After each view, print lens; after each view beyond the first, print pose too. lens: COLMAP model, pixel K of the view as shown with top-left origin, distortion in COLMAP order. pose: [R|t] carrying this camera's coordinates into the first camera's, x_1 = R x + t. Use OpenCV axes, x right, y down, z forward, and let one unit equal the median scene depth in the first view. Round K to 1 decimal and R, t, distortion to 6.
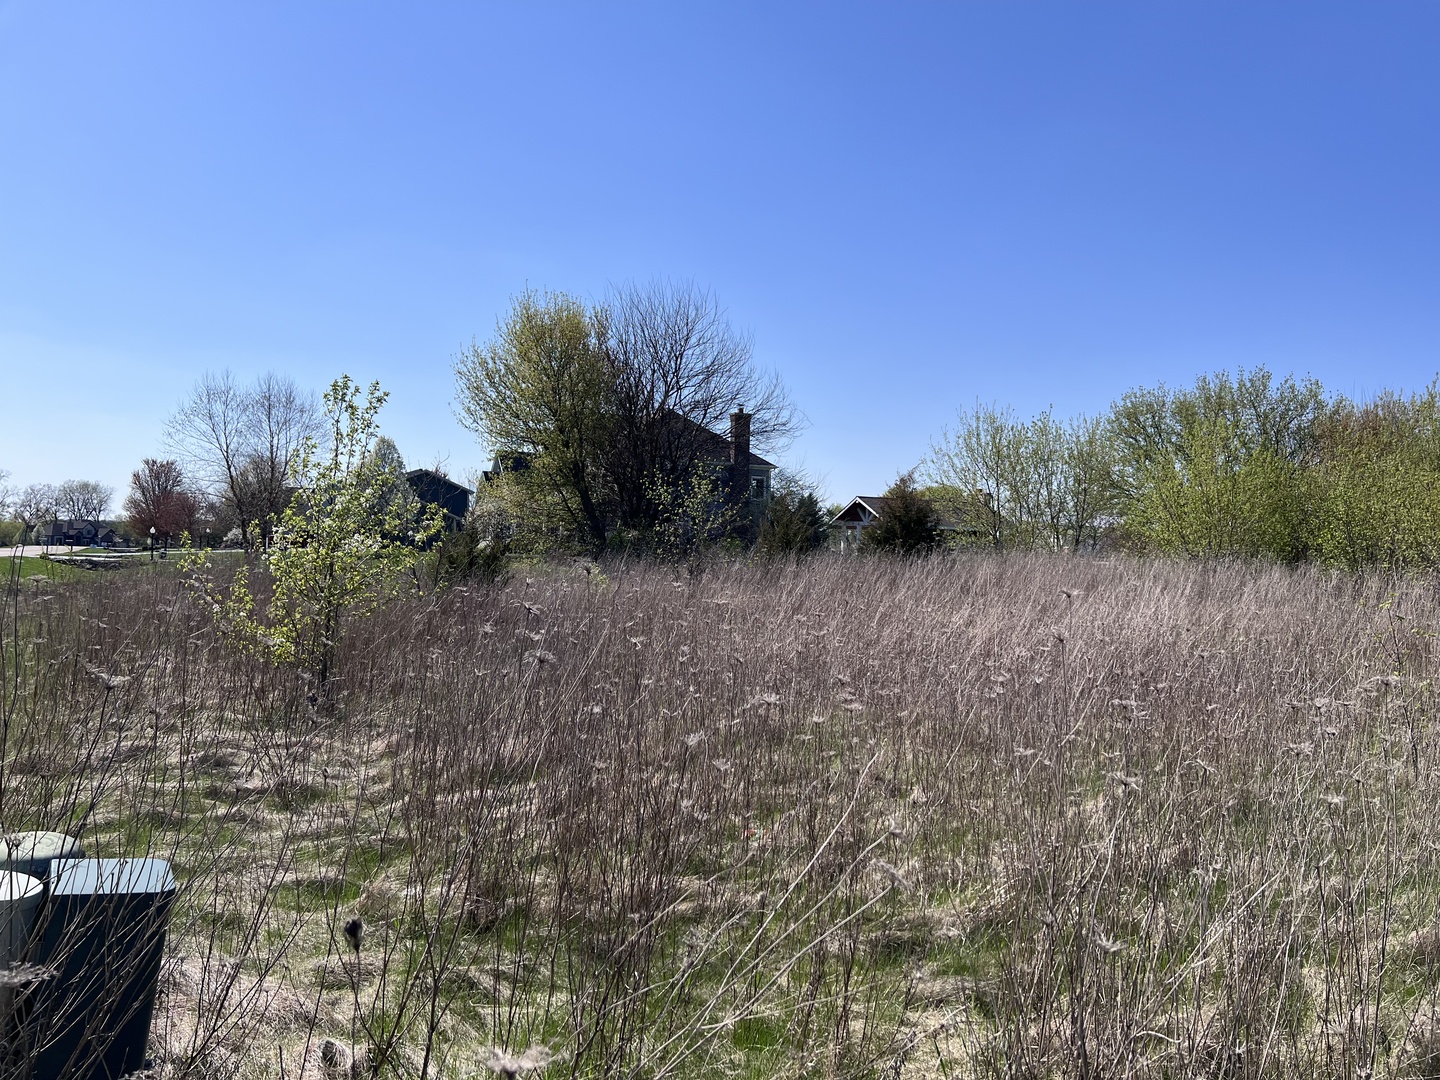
lens RADIAL K [[1108.1, 0, 723.6], [0, 1108.1, 541.3], [0, 0, 1]] dist [0.040497, 0.000223]
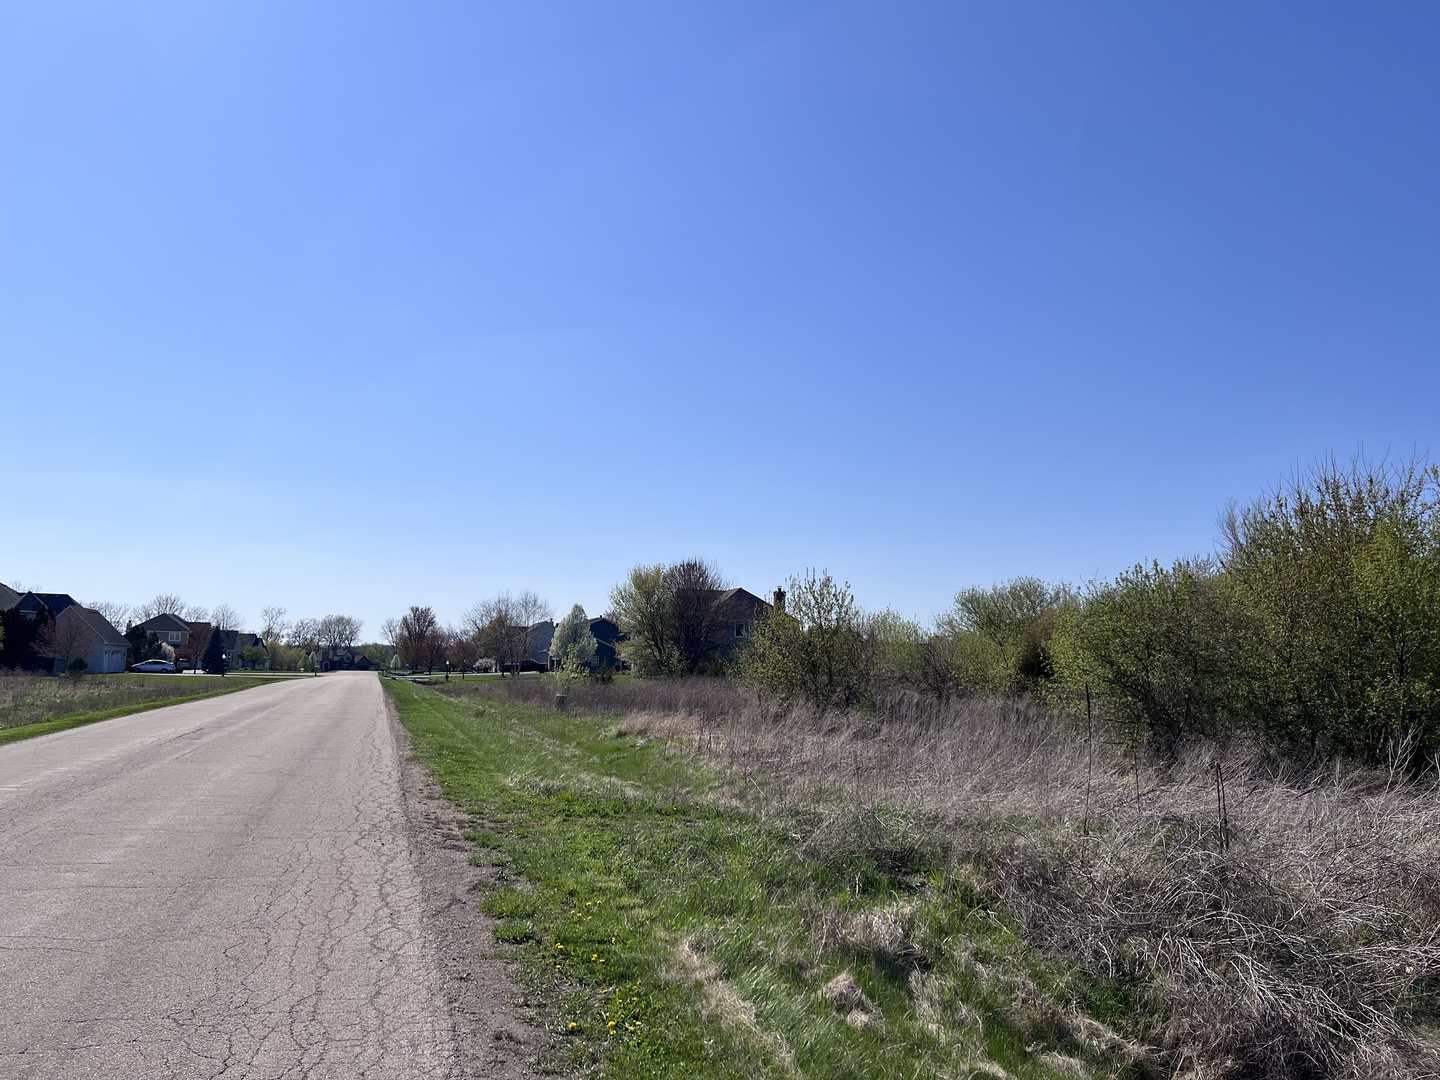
lens RADIAL K [[1108.1, 0, 722.2], [0, 1108.1, 539.8], [0, 0, 1]] dist [0.040497, 0.000223]
pose [[0.986602, -0.016015, -0.162359, 0.089084], [-0.002247, 0.993742, -0.111676, -0.003053], [0.163132, 0.110544, 0.980392, -0.297614]]
